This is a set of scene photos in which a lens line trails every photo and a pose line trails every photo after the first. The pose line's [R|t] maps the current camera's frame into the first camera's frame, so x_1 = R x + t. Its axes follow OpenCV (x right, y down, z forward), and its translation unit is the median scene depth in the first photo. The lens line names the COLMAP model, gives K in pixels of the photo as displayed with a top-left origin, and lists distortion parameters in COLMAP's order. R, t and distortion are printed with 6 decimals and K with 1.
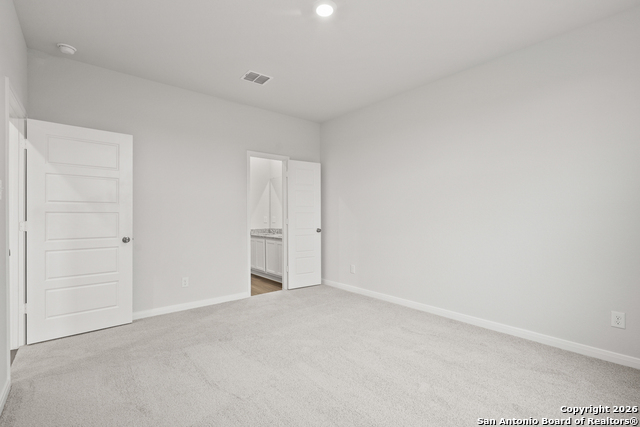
lens RADIAL K [[299.5, 0, 318.4], [0, 299.5, 217.9], [0, 0, 1]] dist [-0.003616, -0.000461]
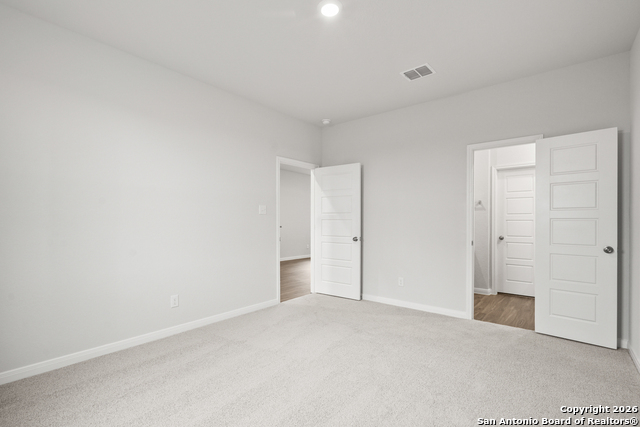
lens RADIAL K [[299.5, 0, 318.4], [0, 299.5, 217.9], [0, 0, 1]] dist [-0.003616, -0.000461]
pose [[0.173207, -0.010330, -0.984831, 0.750467], [-0.009479, 0.999881, -0.012155, -0.006186], [0.984840, 0.011441, 0.173089, 0.631514]]
